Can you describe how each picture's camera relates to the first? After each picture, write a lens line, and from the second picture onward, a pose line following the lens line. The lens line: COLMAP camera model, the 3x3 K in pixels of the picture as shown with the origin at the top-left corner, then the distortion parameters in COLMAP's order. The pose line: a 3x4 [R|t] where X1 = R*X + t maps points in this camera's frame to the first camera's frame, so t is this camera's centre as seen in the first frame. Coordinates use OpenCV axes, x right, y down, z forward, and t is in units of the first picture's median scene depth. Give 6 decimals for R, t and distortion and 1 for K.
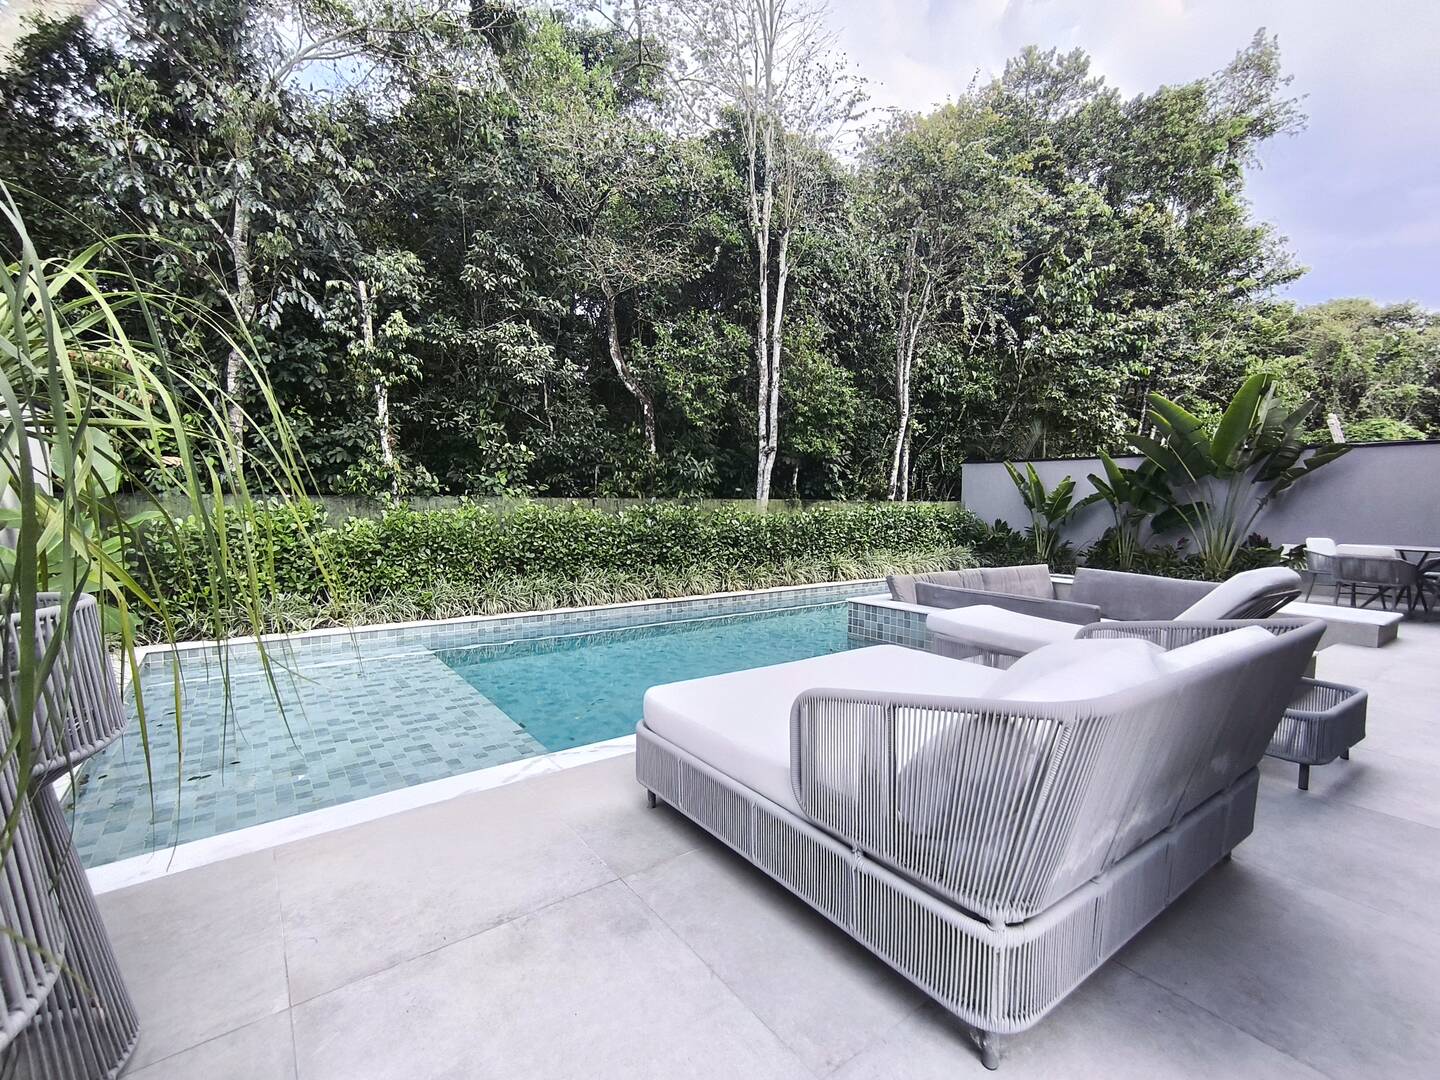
lens RADIAL K [[654.8, 0, 715.7], [0, 654.8, 534.3], [0, 0, 1]] dist [-0.010049, 0.007050]
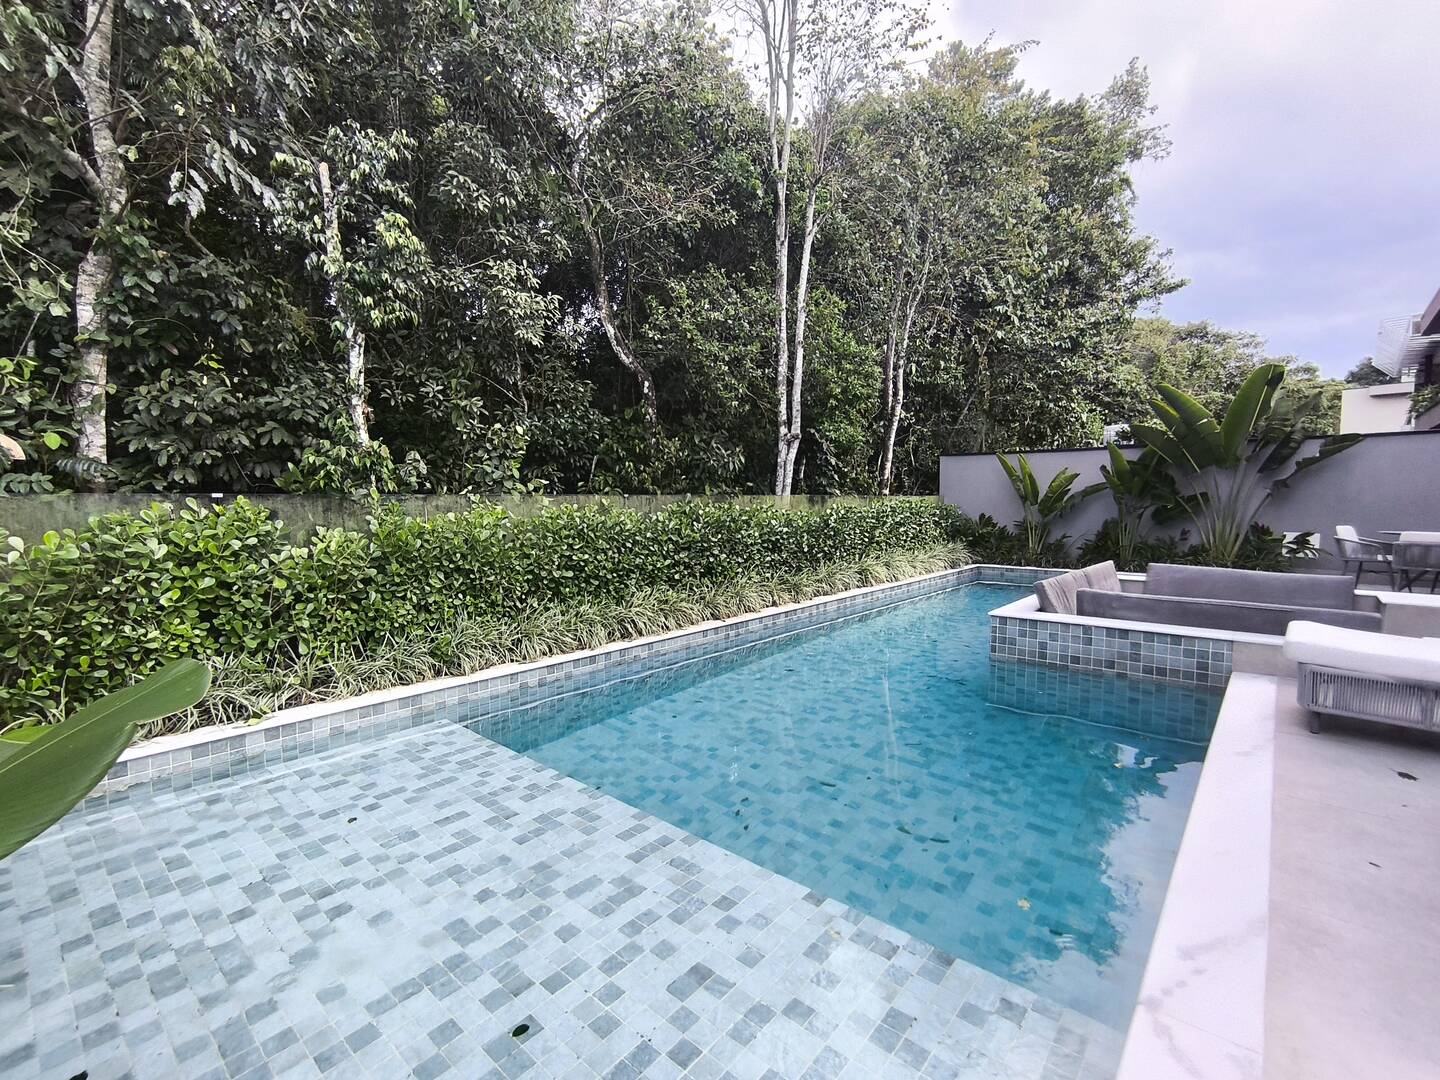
lens RADIAL K [[654.8, 0, 723.4], [0, 654.8, 538.2], [0, 0, 1]] dist [-0.010049, 0.007050]
pose [[0.977157, -0.026234, 0.210895, -0.231388], [0.024613, 0.999644, 0.010308, -0.009315], [-0.211090, -0.004882, 0.977454, 0.215864]]
